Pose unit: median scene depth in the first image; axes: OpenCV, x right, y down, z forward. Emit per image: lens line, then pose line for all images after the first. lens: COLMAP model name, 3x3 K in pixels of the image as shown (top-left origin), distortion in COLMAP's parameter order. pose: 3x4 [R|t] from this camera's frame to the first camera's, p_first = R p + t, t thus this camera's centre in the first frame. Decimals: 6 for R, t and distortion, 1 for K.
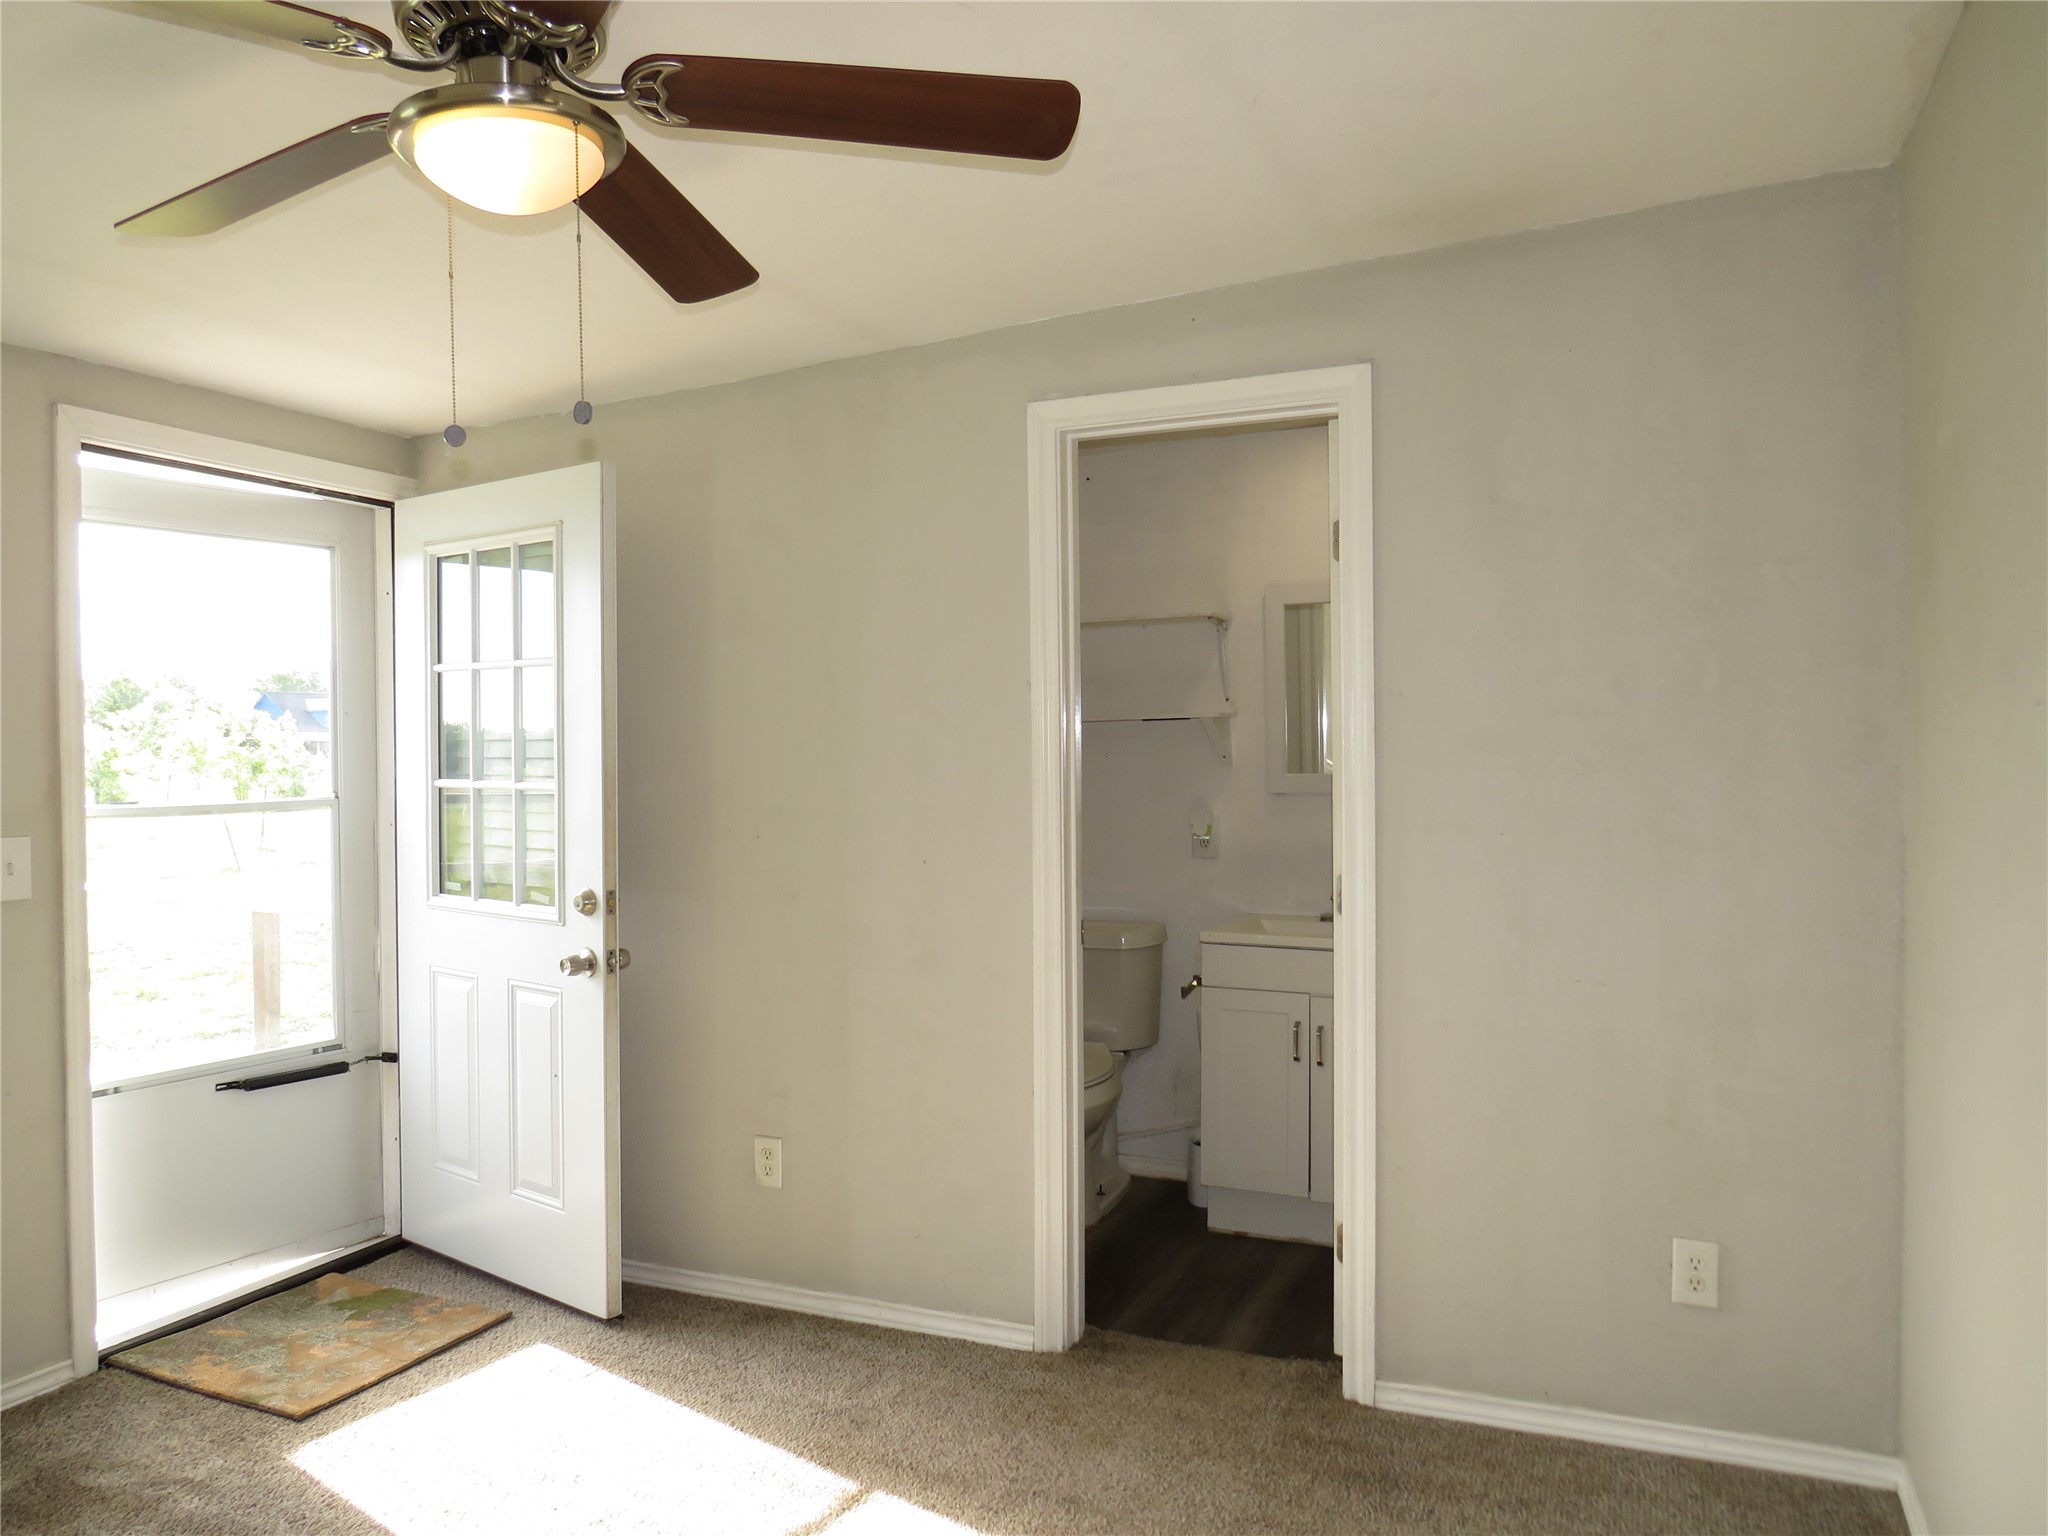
lens RADIAL K [[1451.8, 0, 1006.5], [0, 1451.8, 780.2], [0, 0, 1]] dist [-0.036394, 0.017107]
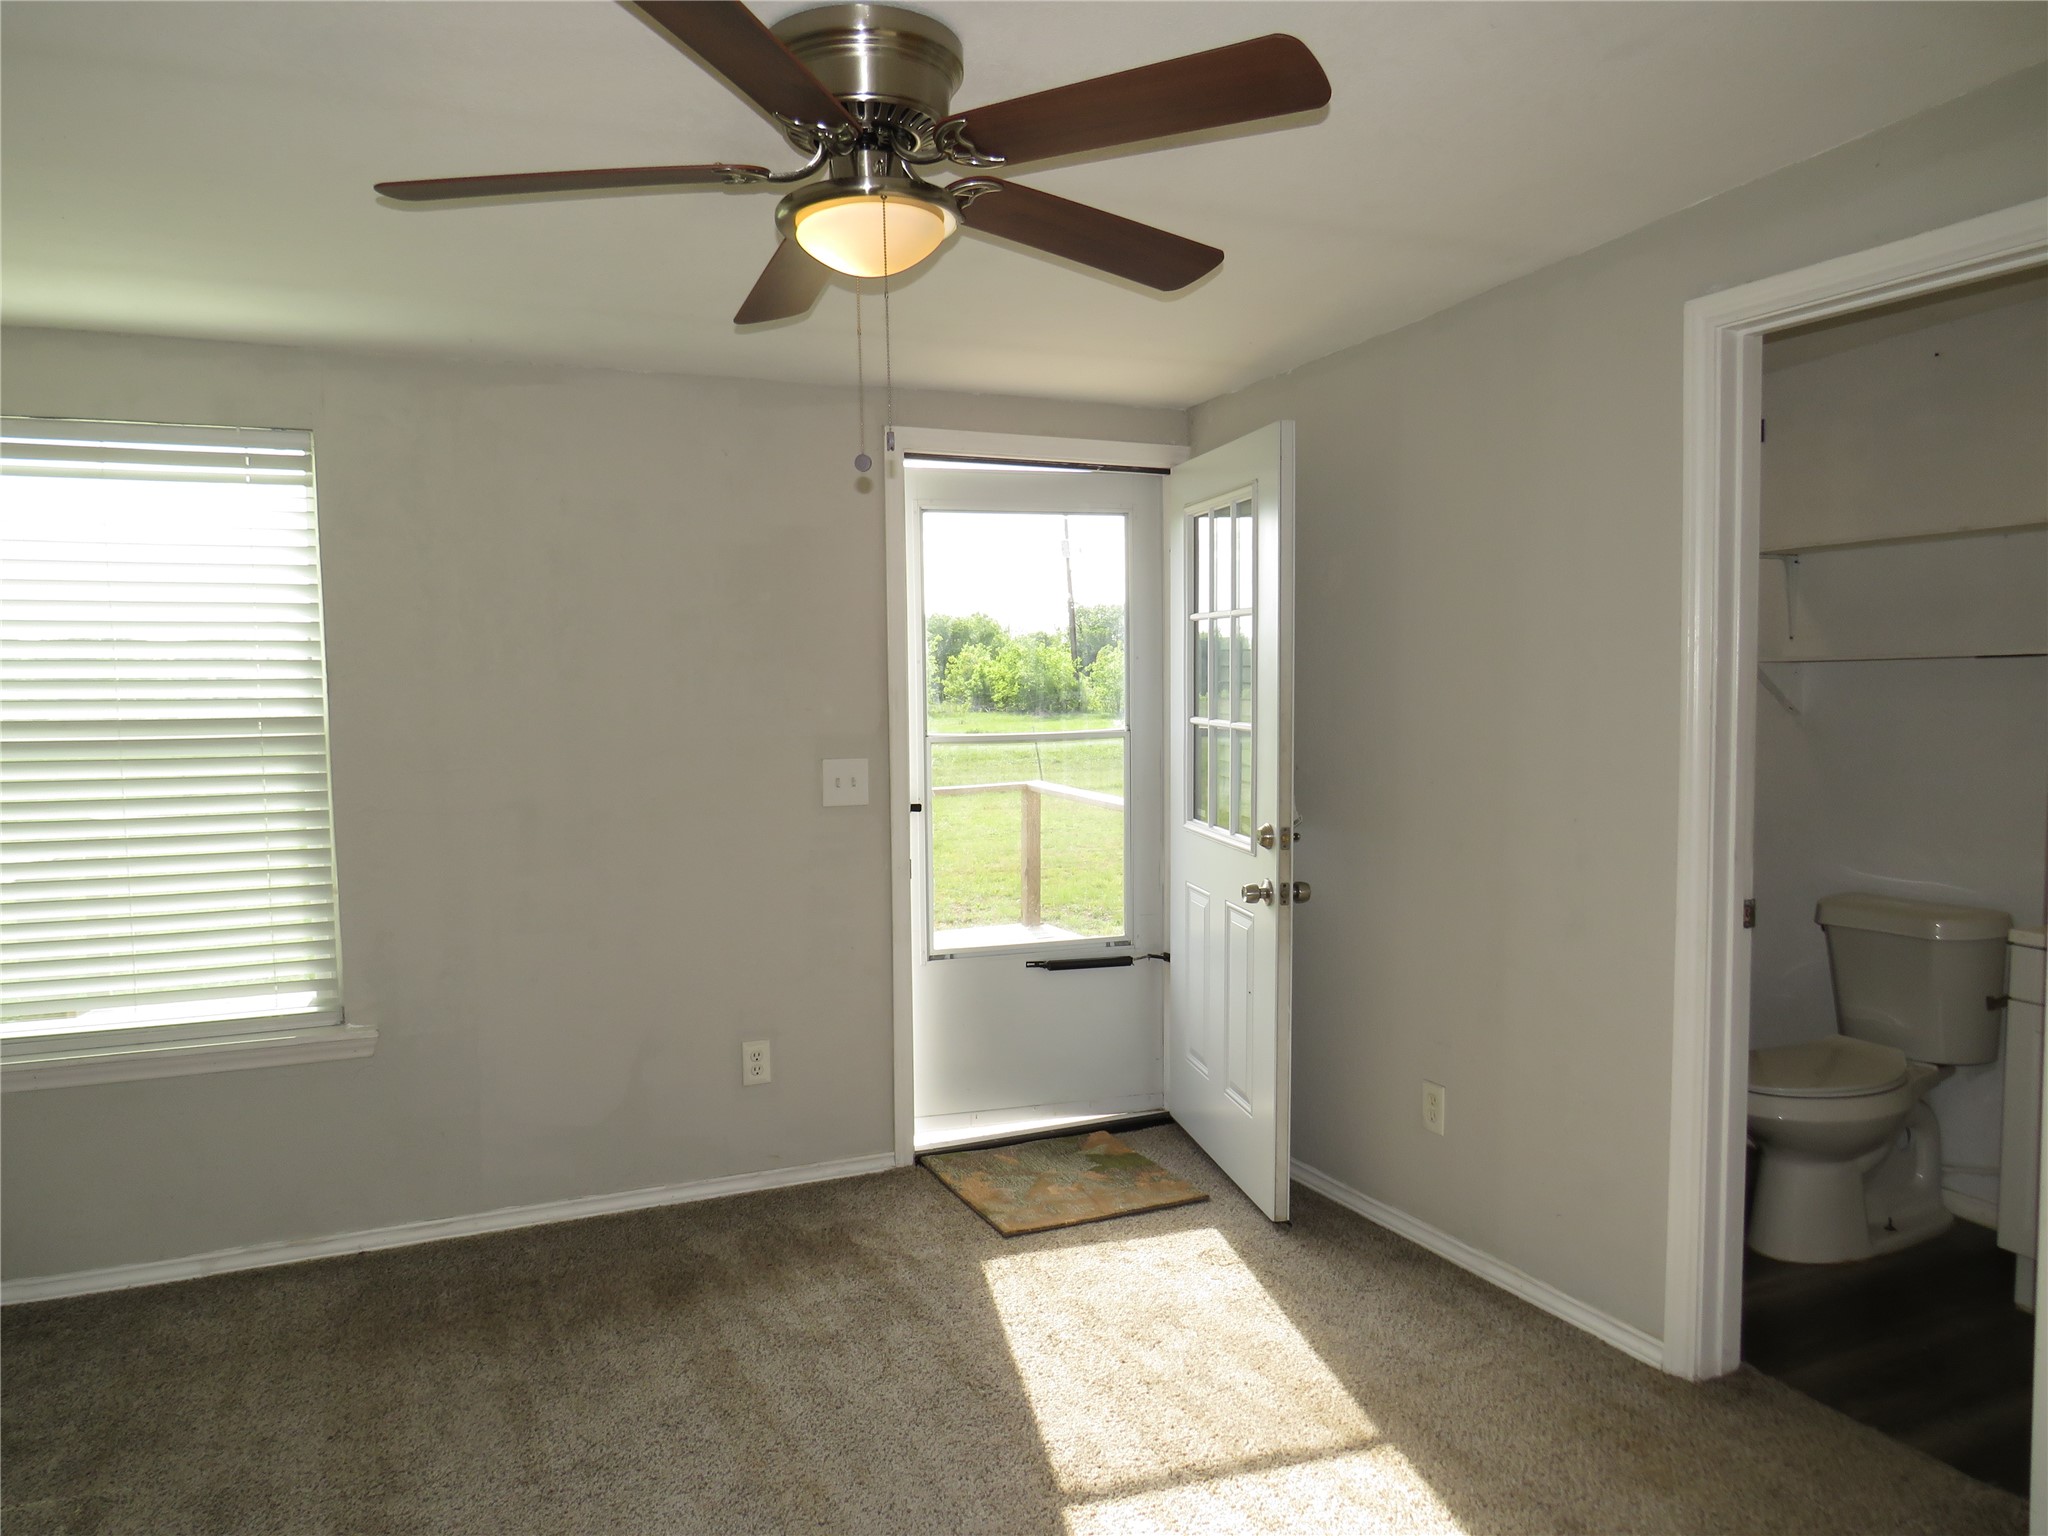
lens RADIAL K [[1451.8, 0, 999.4], [0, 1451.8, 772.7], [0, 0, 1]] dist [-0.036394, 0.017107]
pose [[0.743002, 0.043721, -0.667860, 0.280358], [-0.006201, 0.998271, 0.058452, -0.024844], [0.669261, -0.039288, 0.741988, 0.071044]]
